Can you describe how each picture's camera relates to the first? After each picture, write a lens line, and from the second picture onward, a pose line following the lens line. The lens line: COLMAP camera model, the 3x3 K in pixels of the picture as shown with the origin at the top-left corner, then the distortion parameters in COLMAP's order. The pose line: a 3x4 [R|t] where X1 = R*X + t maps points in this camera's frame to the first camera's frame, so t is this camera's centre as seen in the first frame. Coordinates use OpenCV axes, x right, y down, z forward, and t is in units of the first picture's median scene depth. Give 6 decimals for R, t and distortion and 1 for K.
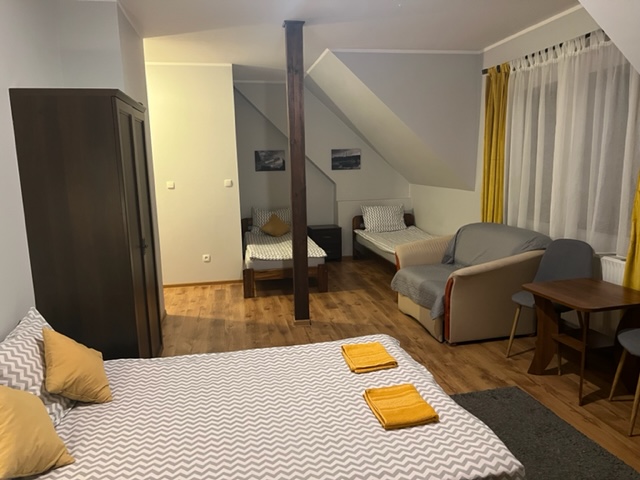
lens RADIAL K [[476.8, 0, 323.5], [0, 476.8, 240.6], [0, 0, 1]] dist [0.063284, -0.059496]
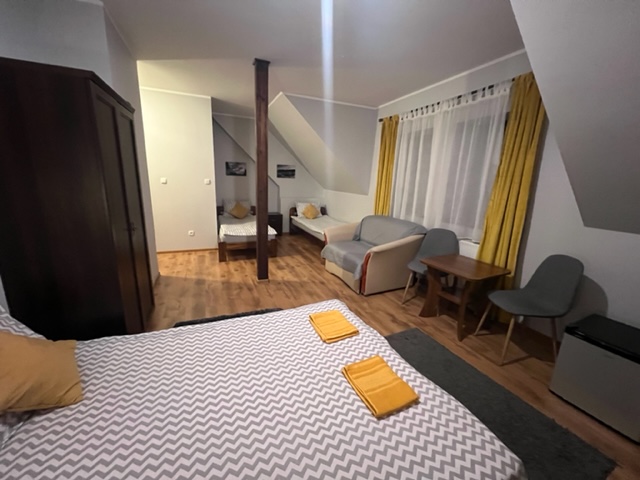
lens RADIAL K [[257.5, 0, 318.3], [0, 257.5, 237.1], [0, 0, 1]] dist [-0.003856, 0.001412]
pose [[0.976354, 0.013463, 0.215760, -0.055257], [-0.027326, 0.997739, 0.061402, -0.014097], [-0.214446, -0.065846, 0.974514, 0.234379]]
